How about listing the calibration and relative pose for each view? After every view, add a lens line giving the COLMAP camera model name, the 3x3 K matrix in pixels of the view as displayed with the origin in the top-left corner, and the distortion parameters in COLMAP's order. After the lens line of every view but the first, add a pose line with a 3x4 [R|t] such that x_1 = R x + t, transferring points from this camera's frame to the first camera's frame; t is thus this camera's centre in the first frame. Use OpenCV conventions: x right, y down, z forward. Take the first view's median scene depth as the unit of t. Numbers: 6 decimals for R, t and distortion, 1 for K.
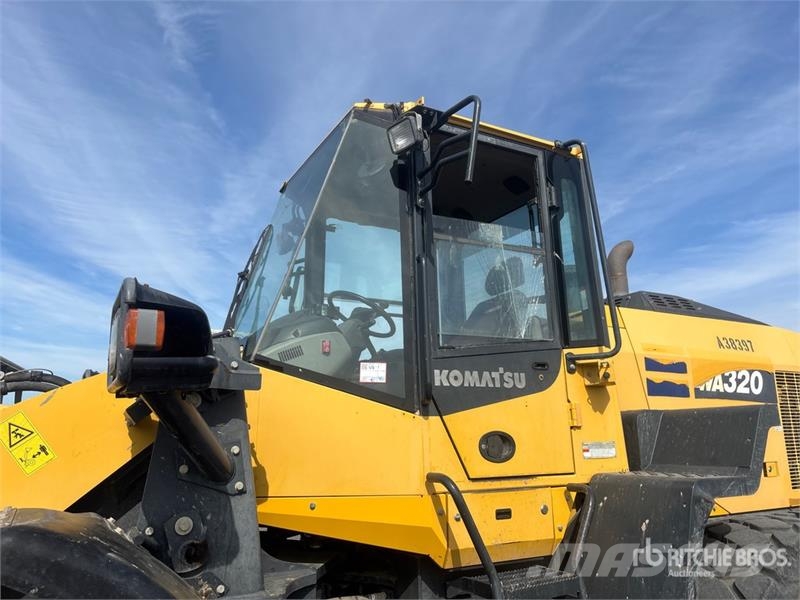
lens RADIAL K [[603.4, 0, 399.2], [0, 603.4, 293.5], [0, 0, 1]] dist [0.041725, -0.043804]
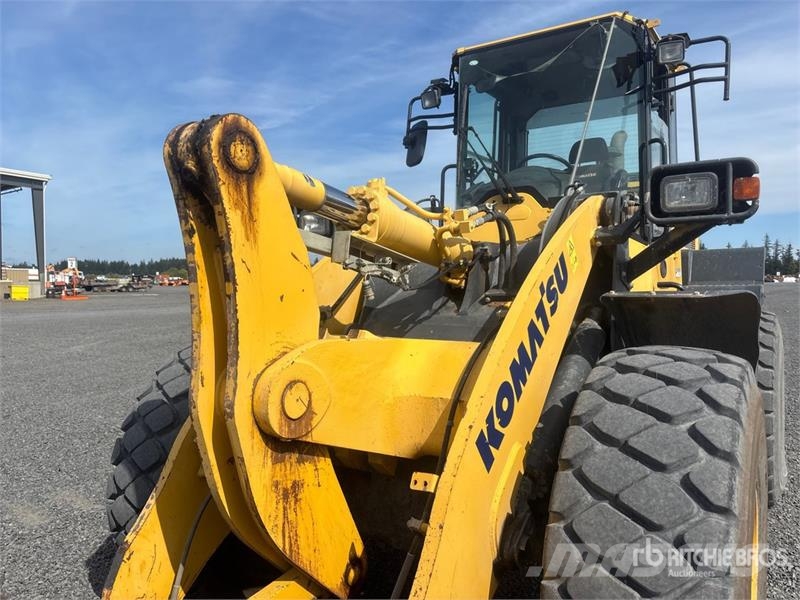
lens RADIAL K [[603.4, 0, 421.6], [0, 603.4, 289.1], [0, 0, 1]] dist [0.041725, -0.043804]
pose [[0.868801, -0.006753, 0.495115, -0.968131], [-0.111585, 0.971517, 0.209053, 0.037074], [-0.482424, -0.236873, 0.843302, -0.047880]]
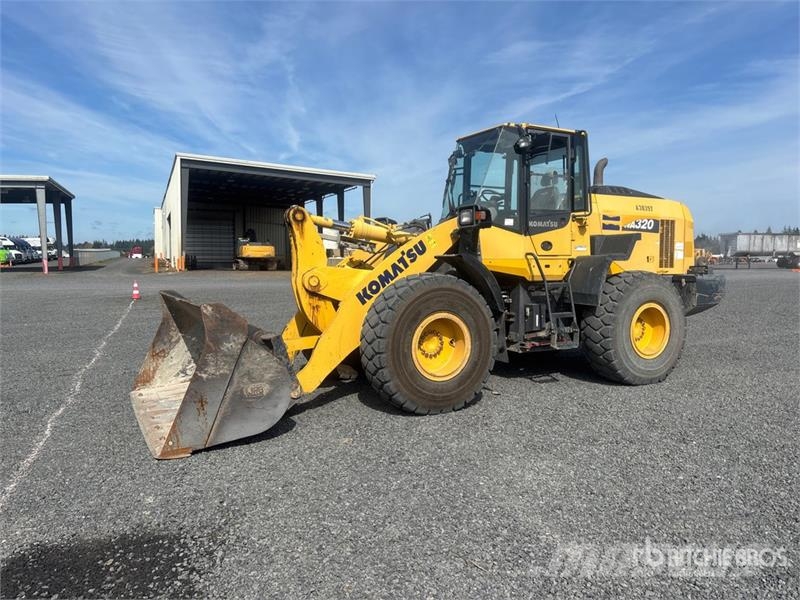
lens RADIAL K [[603.4, 0, 406.3], [0, 603.4, 294.6], [0, 0, 1]] dist [0.041725, -0.043804]
pose [[0.999906, 0.011509, 0.007441, -0.464149], [-0.013128, 0.960207, 0.278981, -0.289681], [-0.003934, -0.279053, 0.960268, -1.634722]]
